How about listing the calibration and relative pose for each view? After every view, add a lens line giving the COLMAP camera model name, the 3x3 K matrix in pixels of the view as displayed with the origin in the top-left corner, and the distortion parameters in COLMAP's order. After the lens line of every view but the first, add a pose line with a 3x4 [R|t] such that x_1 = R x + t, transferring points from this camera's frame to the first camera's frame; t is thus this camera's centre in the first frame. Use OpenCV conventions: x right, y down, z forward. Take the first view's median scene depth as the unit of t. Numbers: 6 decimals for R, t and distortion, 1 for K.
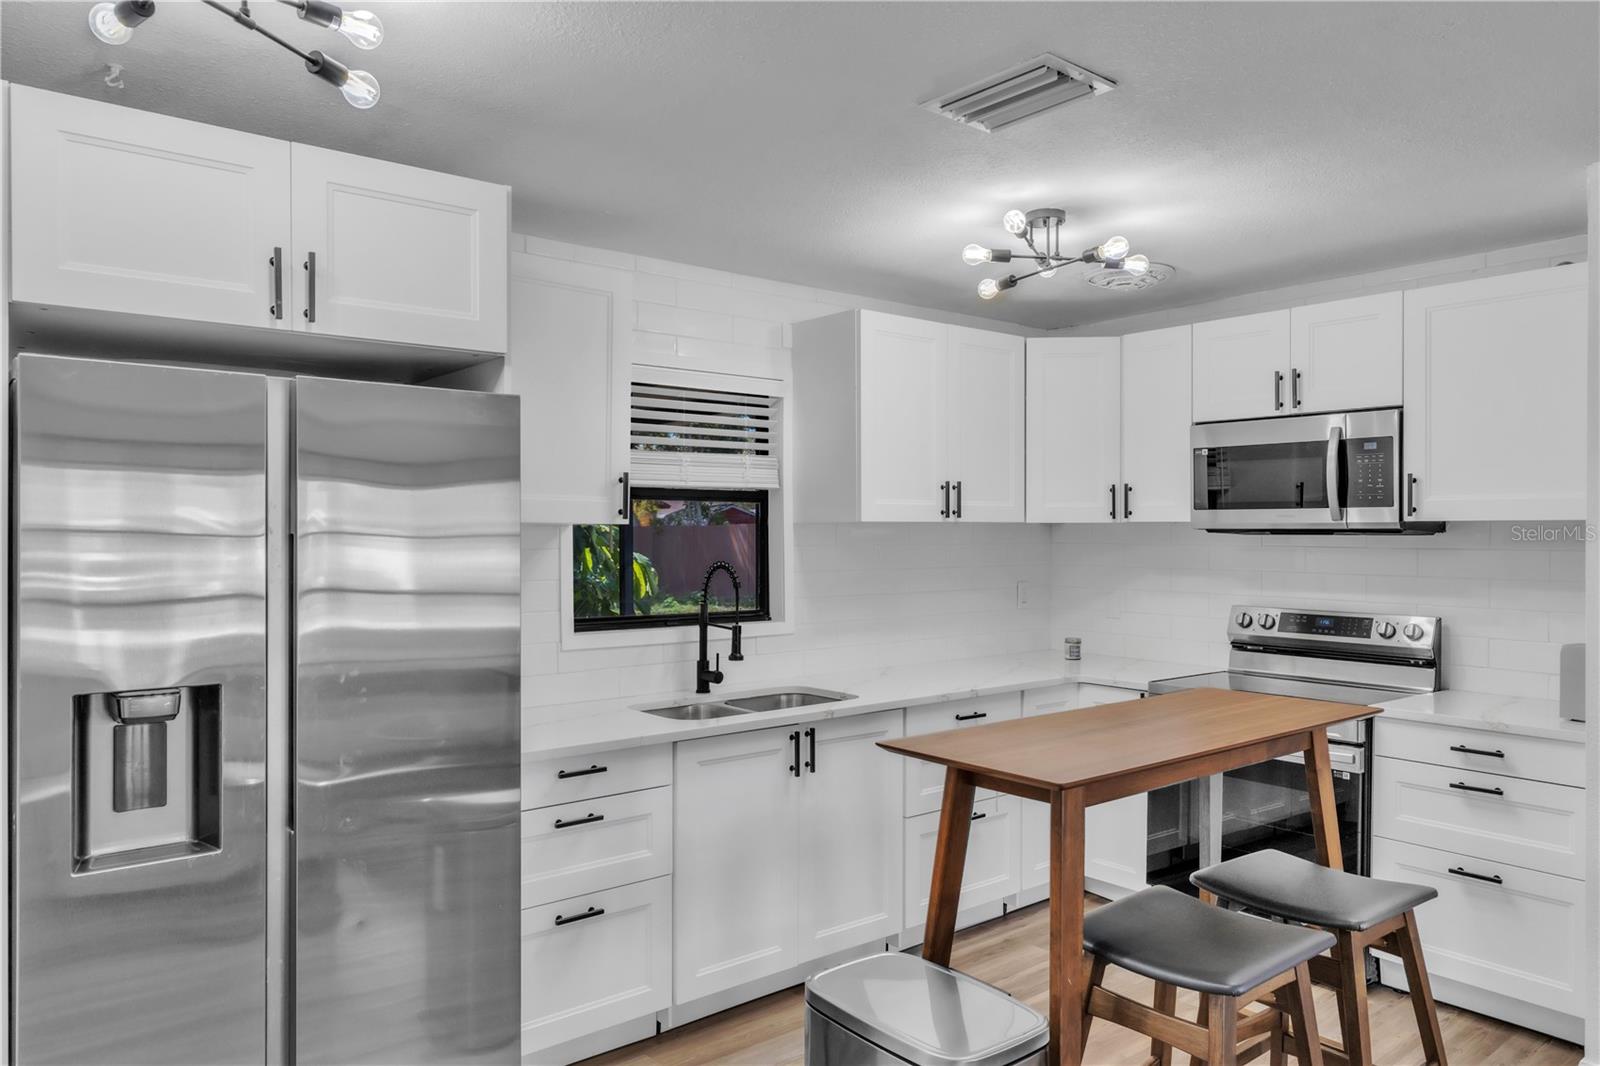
lens RADIAL K [[1090.9, 0, 777.8], [0, 1090.9, 537.8], [0, 0, 1]] dist [-0.008307, -0.001602]
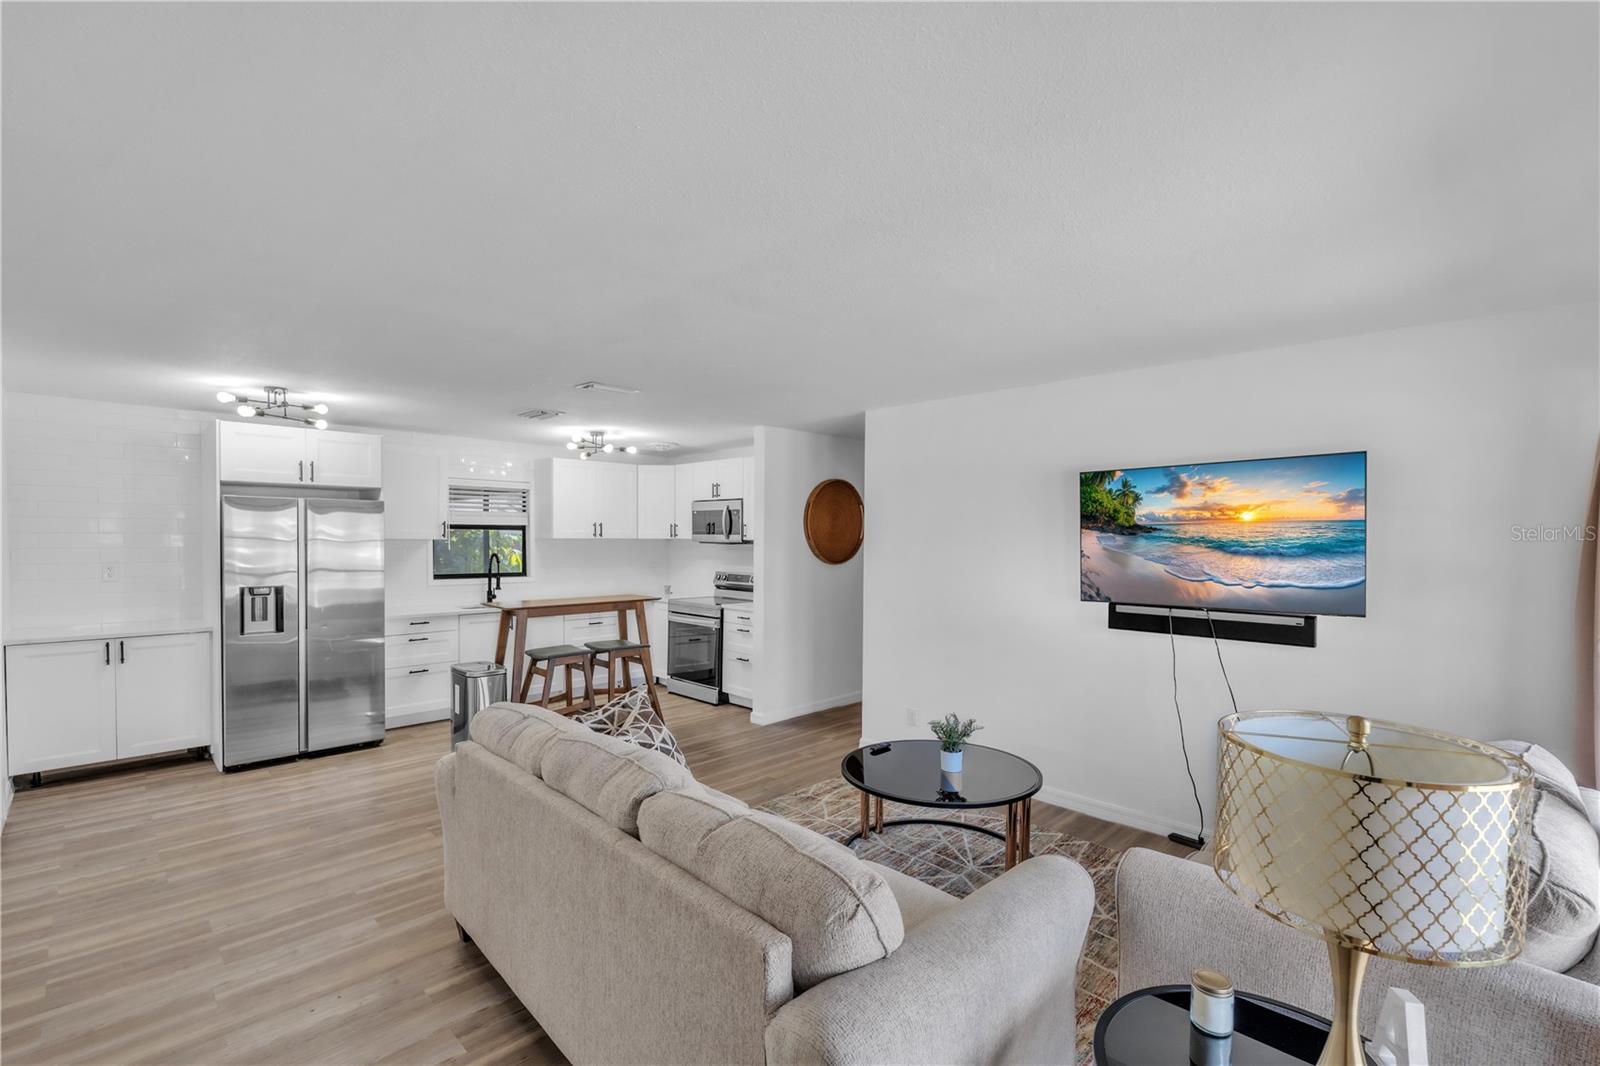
lens RADIAL K [[721.1, 0, 792.2], [0, 721.1, 555.4], [0, 0, 1]] dist [-0.001456, -0.000414]
pose [[0.995085, 0.002891, 0.098981, 0.498582], [-0.004855, 0.999796, 0.019604, -0.010293], [-0.098904, -0.019988, 0.994896, -0.826201]]
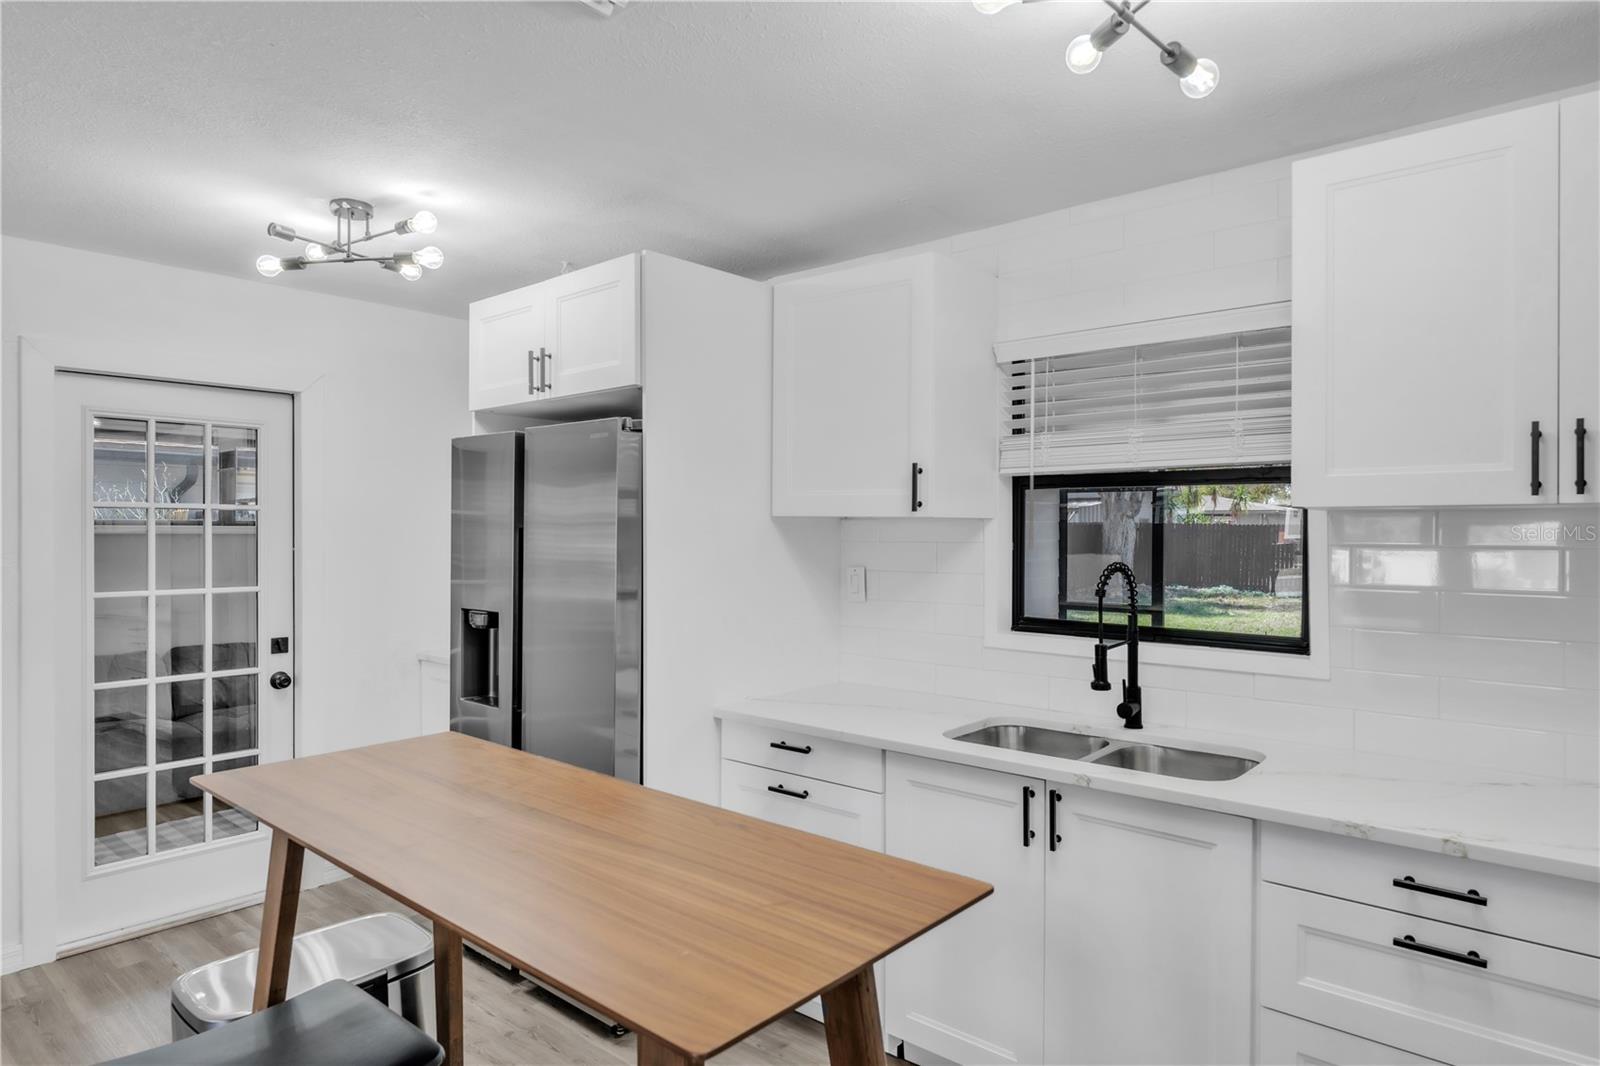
lens RADIAL K [[924.3, 0, 816.4], [0, 924.3, 534.8], [0, 0, 1]] dist [-0.008993, 0.000067]
pose [[0.184387, 0.004479, -0.982843, 0.565072], [-0.007132, 0.999969, 0.003220, 0.001379], [0.982828, 0.006416, 0.184414, 0.670579]]
